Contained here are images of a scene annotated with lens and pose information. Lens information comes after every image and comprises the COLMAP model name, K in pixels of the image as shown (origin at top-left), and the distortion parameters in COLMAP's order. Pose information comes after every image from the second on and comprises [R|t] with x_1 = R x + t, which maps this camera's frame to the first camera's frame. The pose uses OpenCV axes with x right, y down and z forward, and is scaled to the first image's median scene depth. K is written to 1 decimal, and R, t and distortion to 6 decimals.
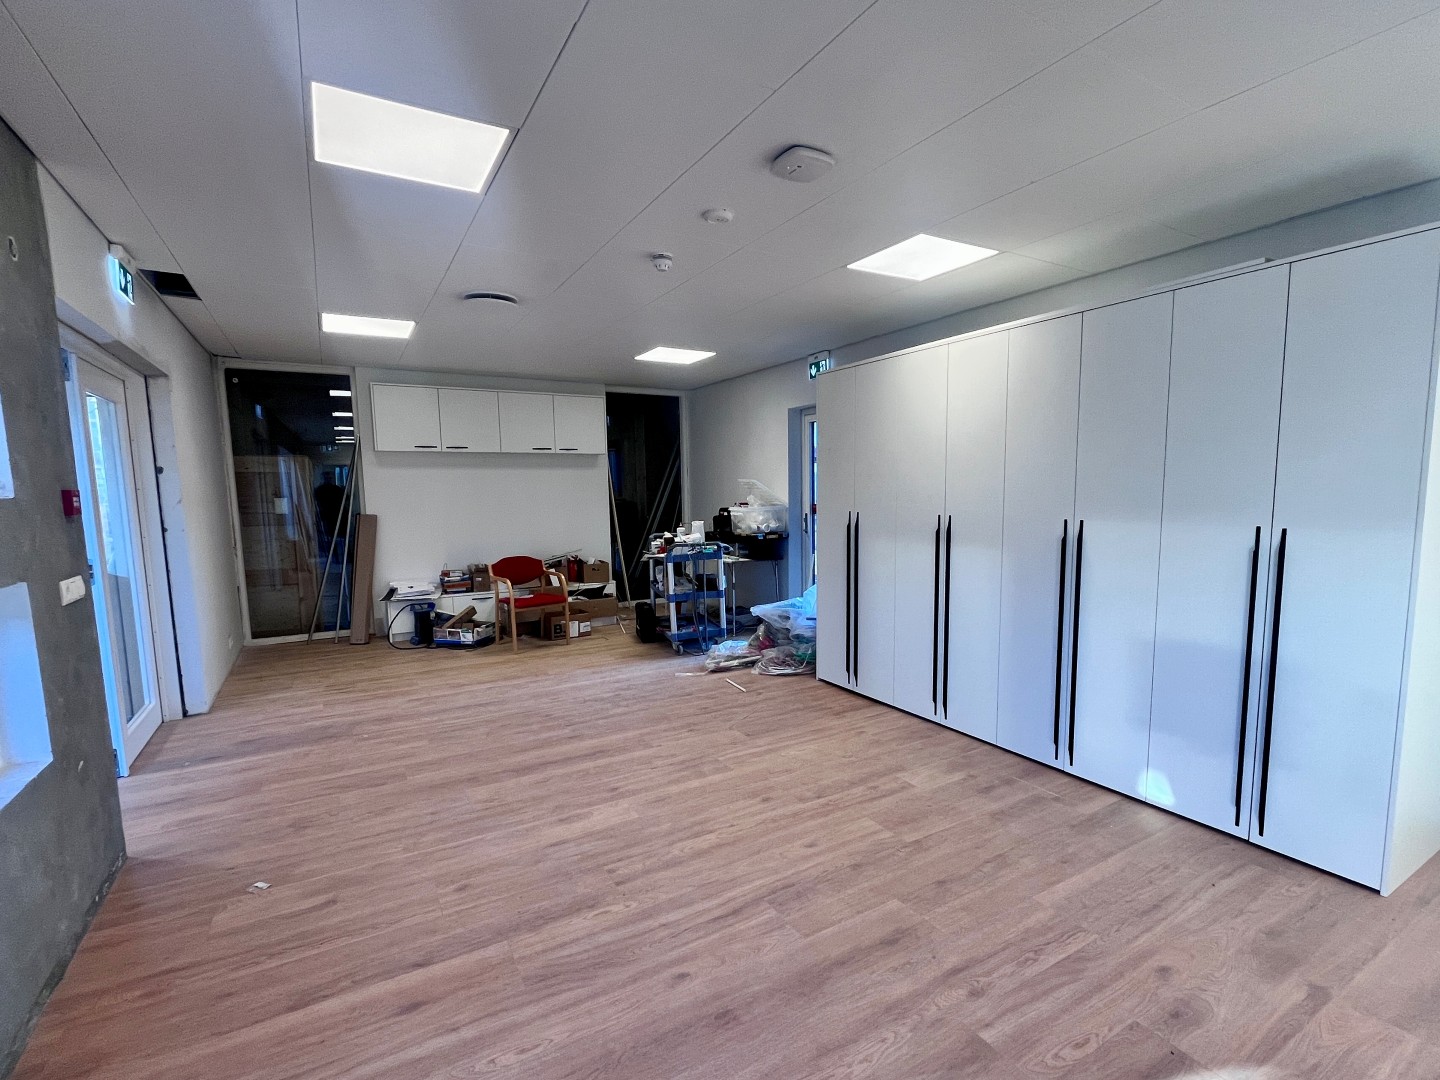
lens RADIAL K [[656.8, 0, 720.0], [0, 656.8, 540.0], [0, 0, 1]] dist [0.000389, 0.000280]
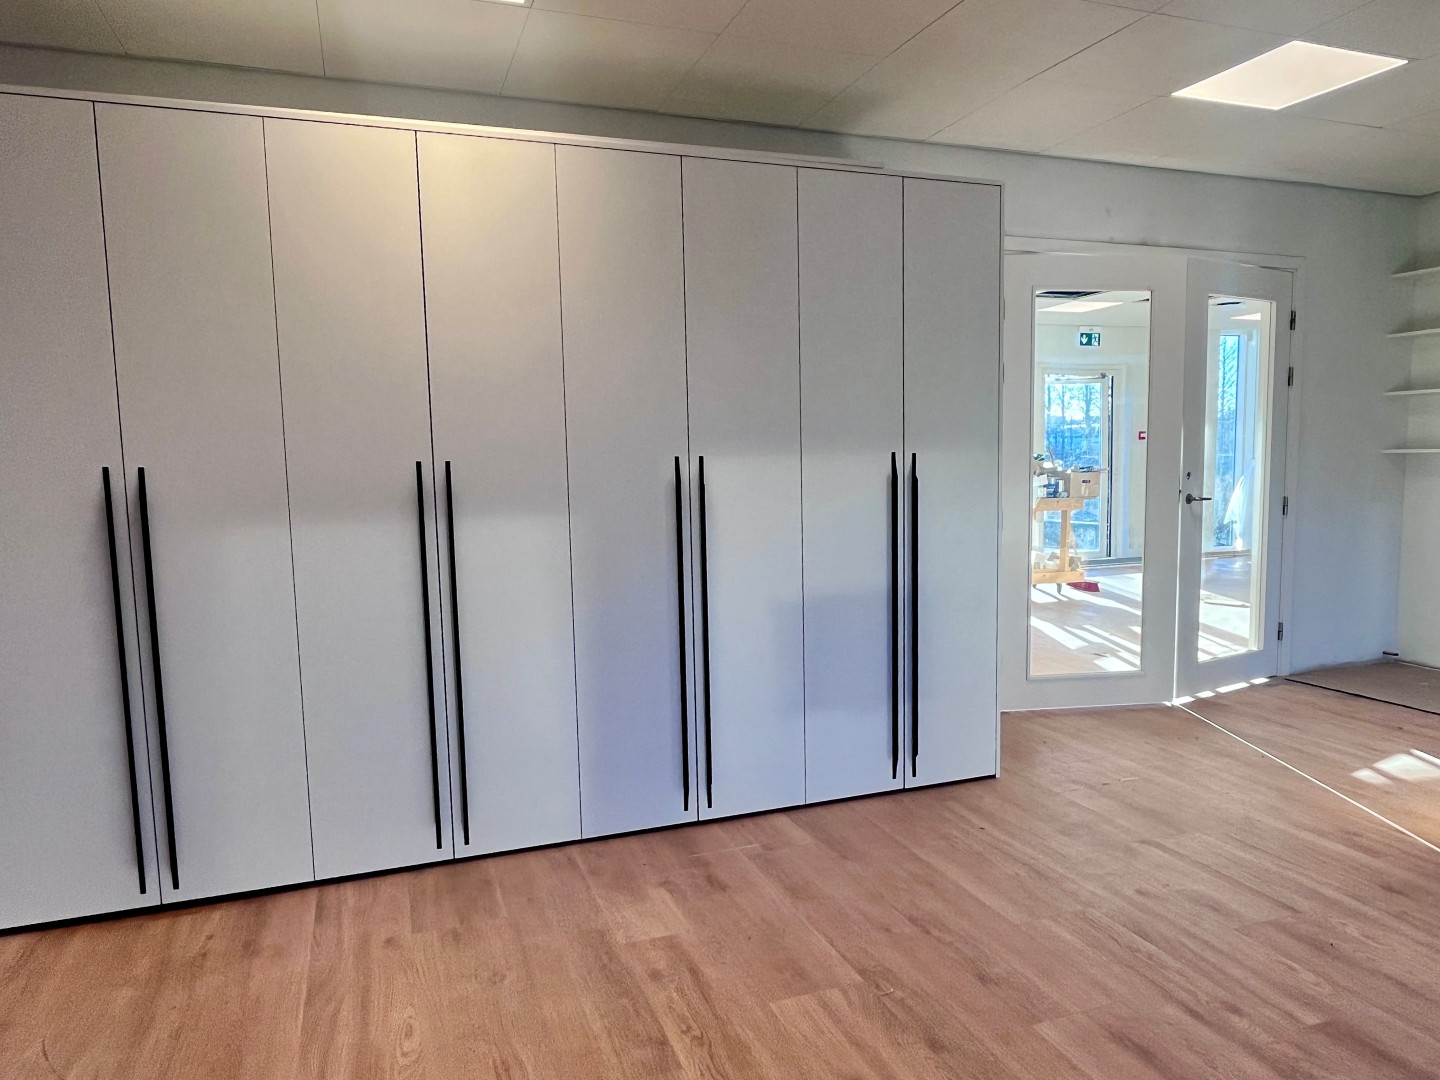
lens RADIAL K [[1012.2, 0, 720.0], [0, 1012.2, 540.0], [0, 0, 1]] dist [0.033980, -0.048535]
pose [[0.168757, -0.069712, 0.983189, -0.568175], [0.094534, 0.994042, 0.054256, 0.002030], [-0.981114, 0.083789, 0.174342, 0.868884]]
